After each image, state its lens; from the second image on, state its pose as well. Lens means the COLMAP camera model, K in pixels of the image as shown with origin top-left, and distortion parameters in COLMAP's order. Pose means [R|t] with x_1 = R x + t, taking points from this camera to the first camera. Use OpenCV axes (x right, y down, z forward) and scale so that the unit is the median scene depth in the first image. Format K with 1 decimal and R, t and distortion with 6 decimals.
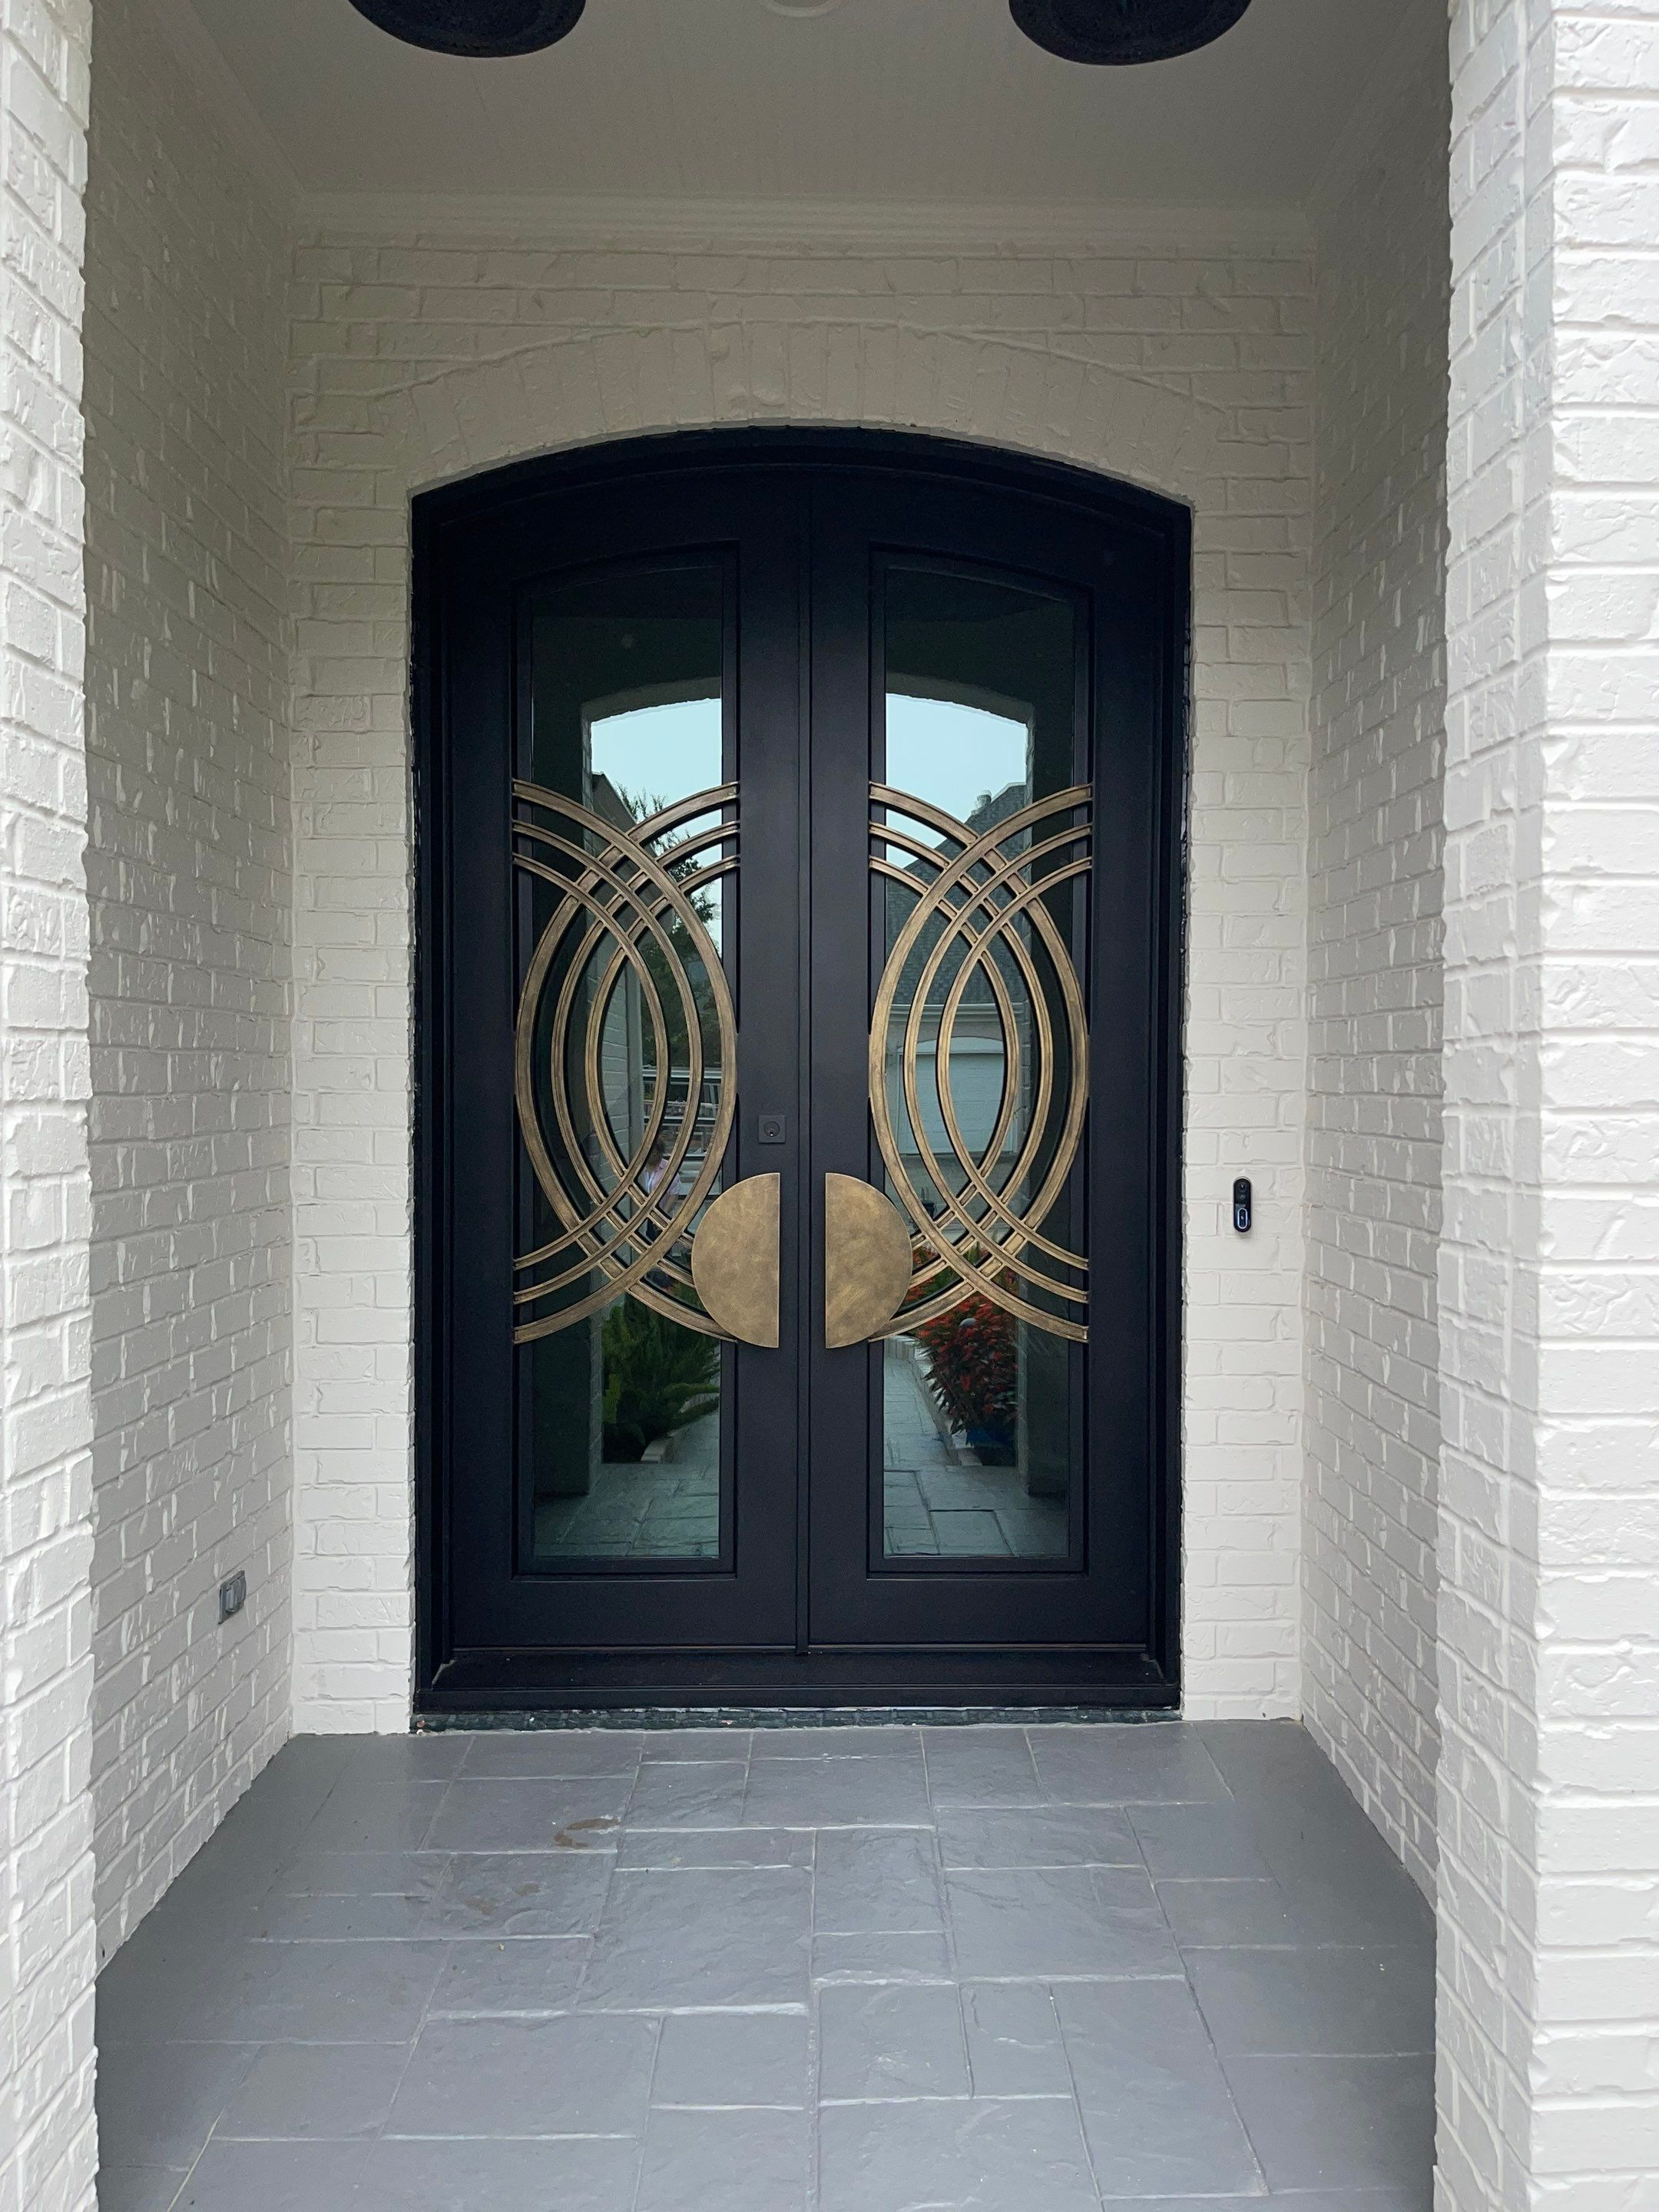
lens RADIAL K [[1596.2, 0, 849.5], [0, 1596.2, 1115.5], [0, 0, 1]] dist [0.047440, 0.000009]
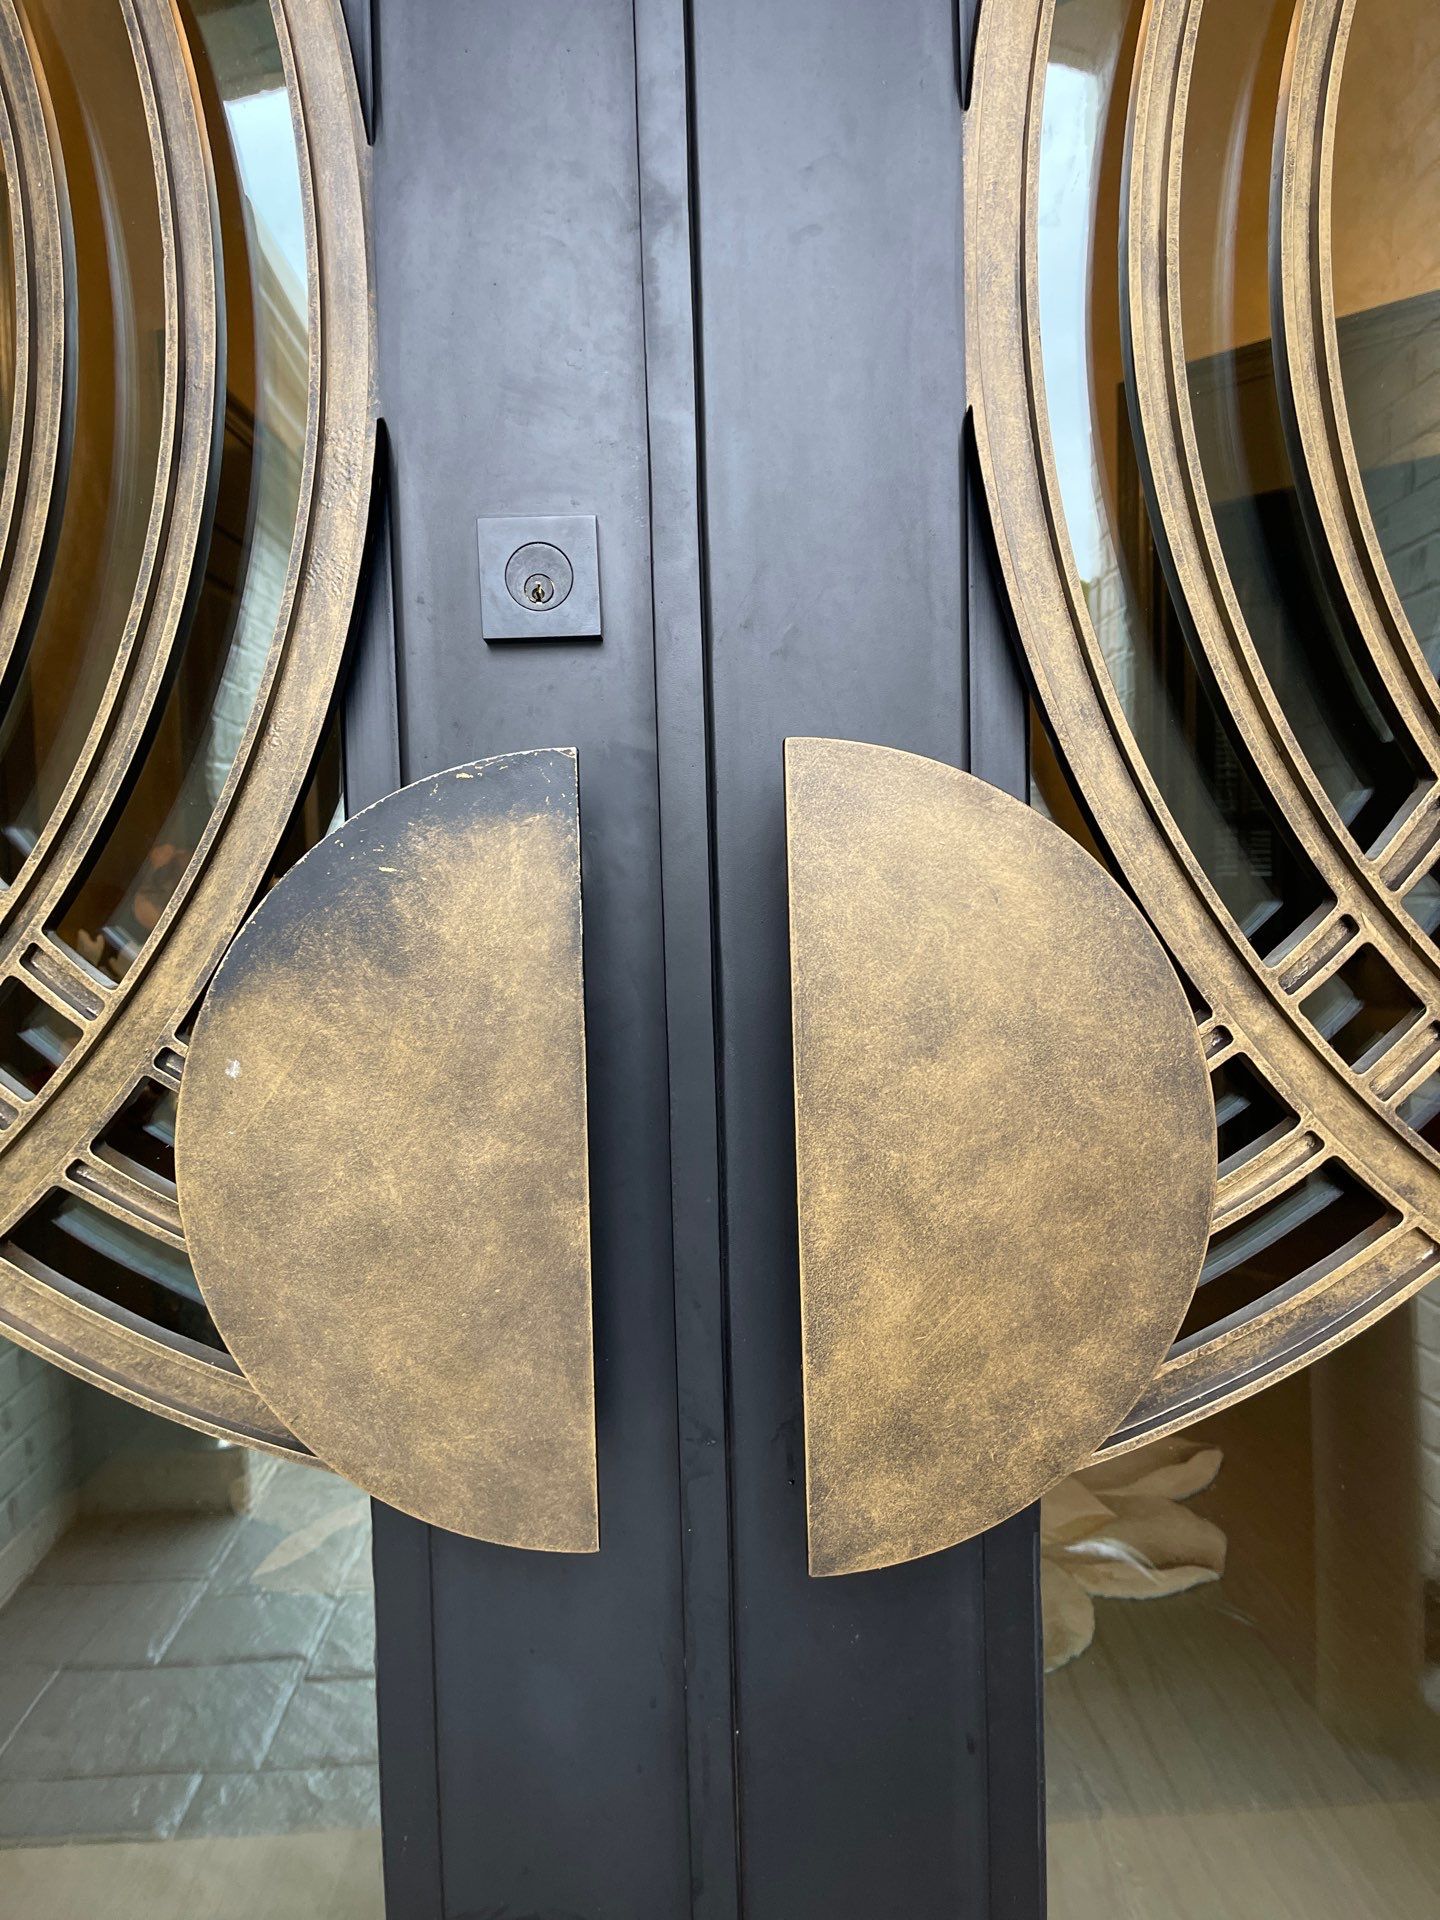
lens RADIAL K [[1455.0, 0, 720.7], [0, 1455.0, 848.9], [0, 0, 1]] dist [0.000779, 0.000570]
pose [[0.998464, -0.031167, -0.045810, -0.018441], [0.030518, 0.999425, -0.014808, 0.066051], [0.046245, 0.013388, 0.998840, 1.017409]]
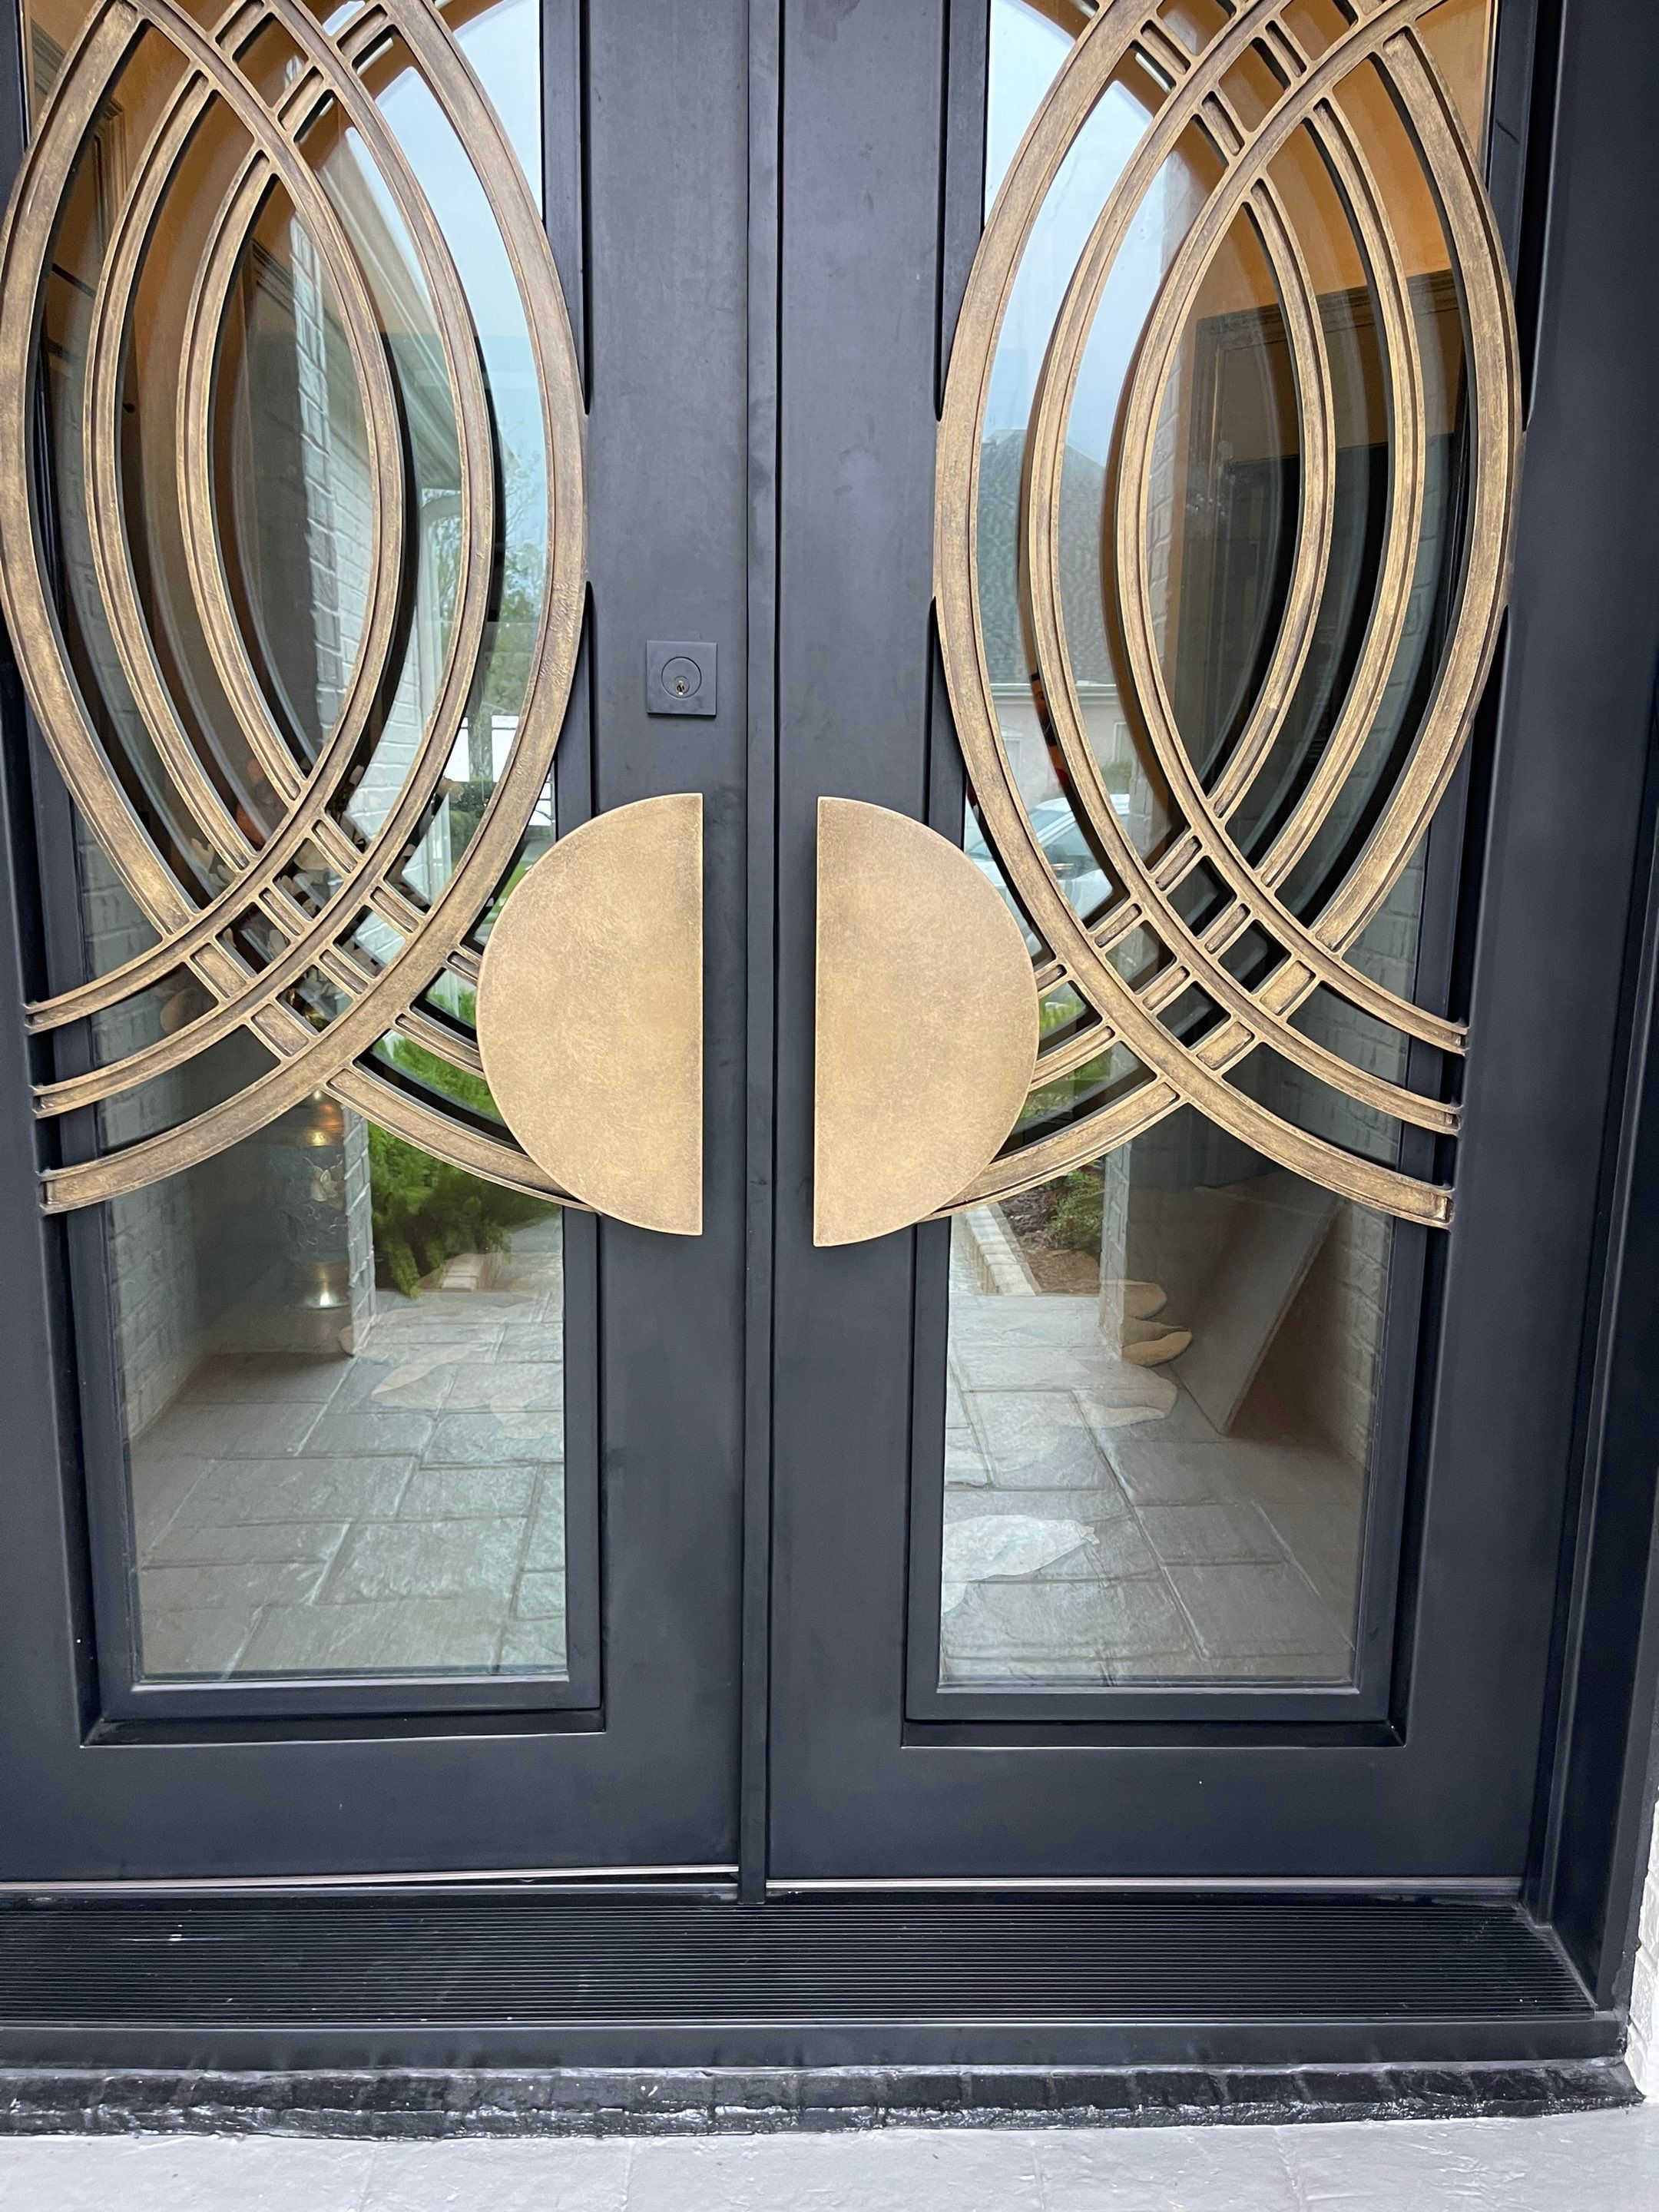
lens RADIAL K [[1898.5, 0, 843.8], [0, 1898.5, 1182.8], [0, 0, 1]] dist [0.052394, -0.002873]
pose [[0.999894, 0.014539, 0.001040, -0.009547], [-0.014445, 0.978804, 0.204289, 0.042329], [0.001952, -0.204282, 0.978910, 0.675724]]
